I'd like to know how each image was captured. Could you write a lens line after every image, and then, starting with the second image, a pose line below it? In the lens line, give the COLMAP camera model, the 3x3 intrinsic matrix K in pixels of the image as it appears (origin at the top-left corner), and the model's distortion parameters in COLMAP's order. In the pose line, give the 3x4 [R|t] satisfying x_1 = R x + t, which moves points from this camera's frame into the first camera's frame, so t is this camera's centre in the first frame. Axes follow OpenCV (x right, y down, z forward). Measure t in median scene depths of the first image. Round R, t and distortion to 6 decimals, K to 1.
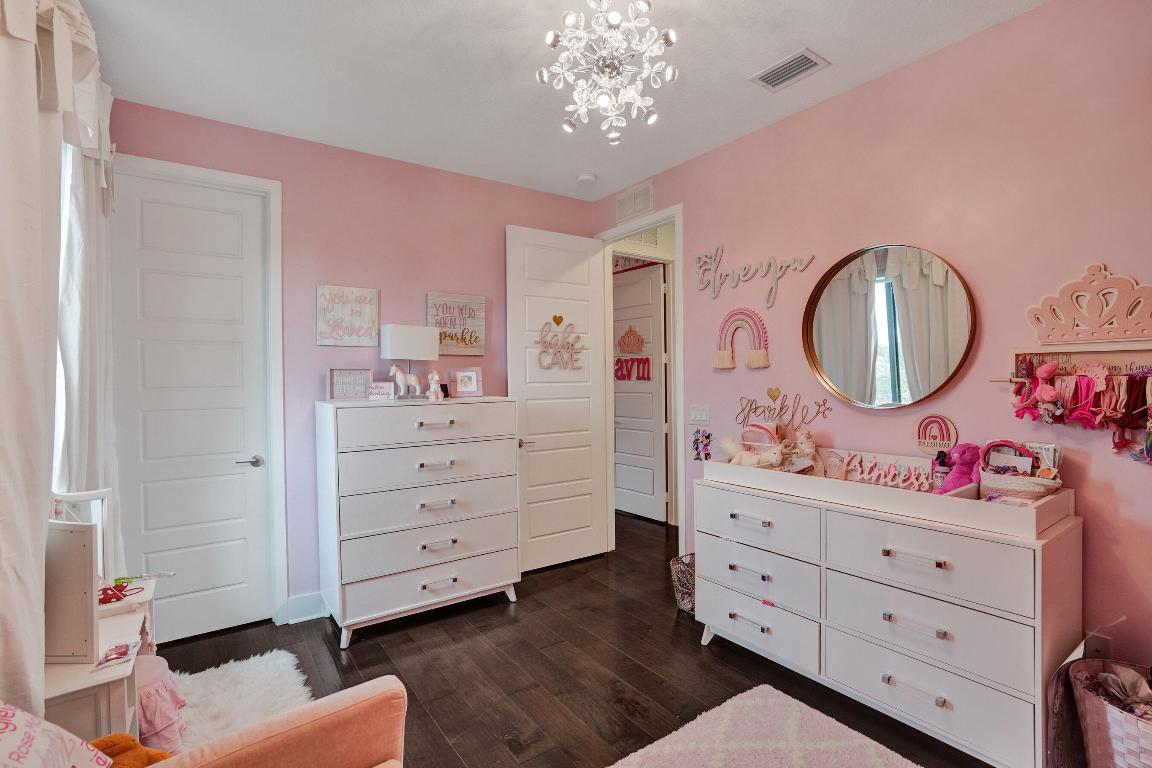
lens RADIAL K [[545.3, 0, 582.0], [0, 545.3, 387.6], [0, 0, 1]] dist [-0.001798, -0.000063]
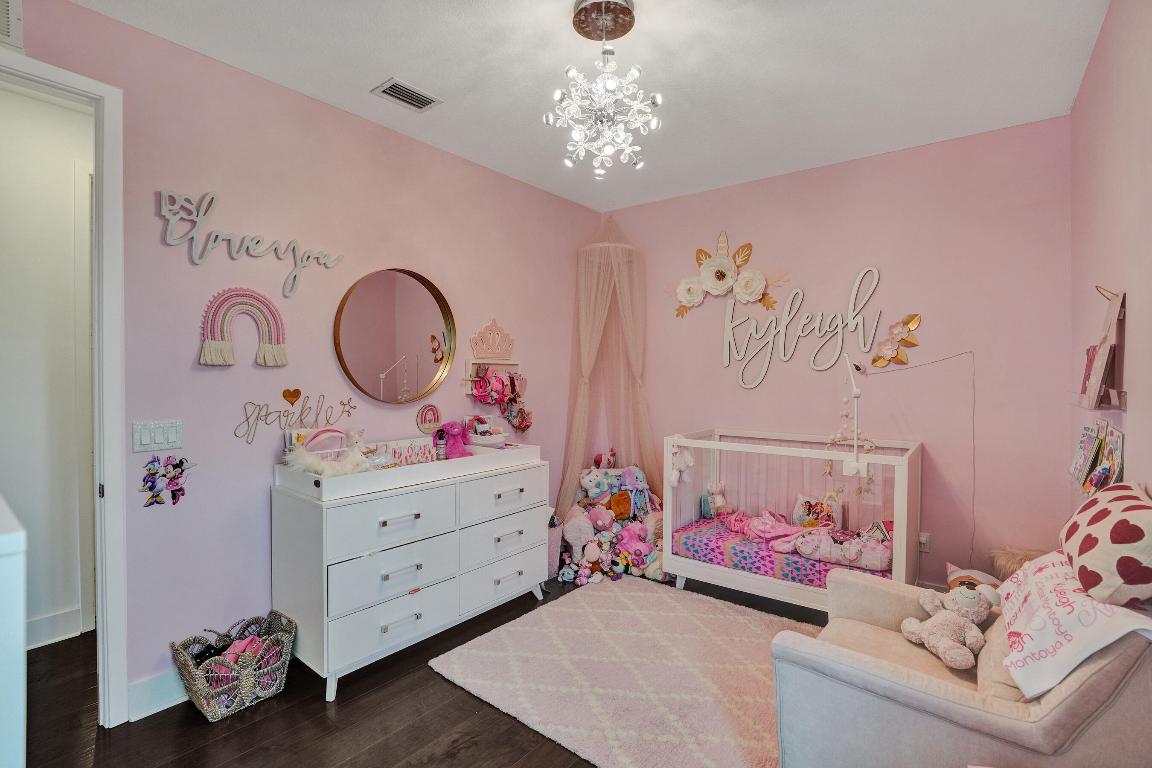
lens RADIAL K [[539.8, 0, 585.1], [0, 539.8, 379.5], [0, 0, 1]] dist [-0.060098, 0.022069]
pose [[-0.283013, -0.002553, 0.959113, -0.655343], [0.016396, 0.999837, 0.007500, -0.014714], [-0.958976, 0.017848, -0.282925, 0.859053]]
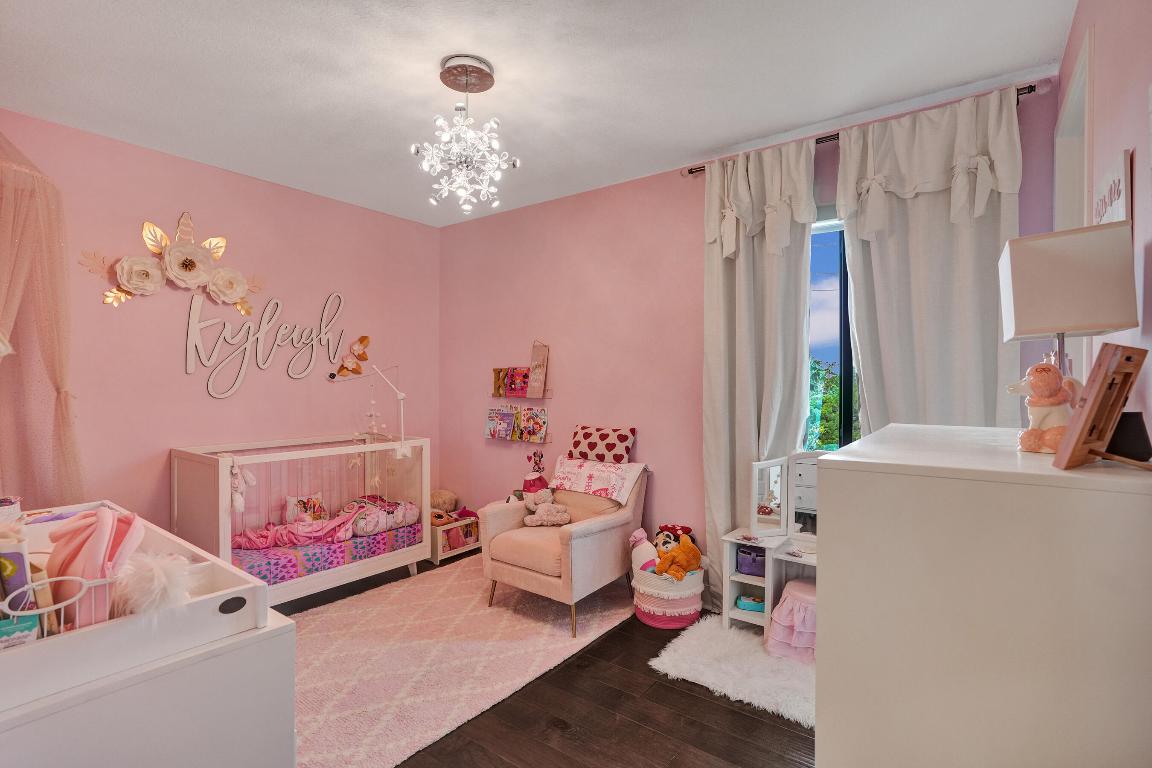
lens RADIAL K [[539.8, 0, 585.1], [0, 539.8, 379.5], [0, 0, 1]] dist [-0.060098, 0.022069]
pose [[-0.950628, 0.005756, -0.310279, 0.123004], [0.001468, 0.999900, 0.014053, -0.032683], [0.310328, 0.012904, -0.950542, 1.496018]]
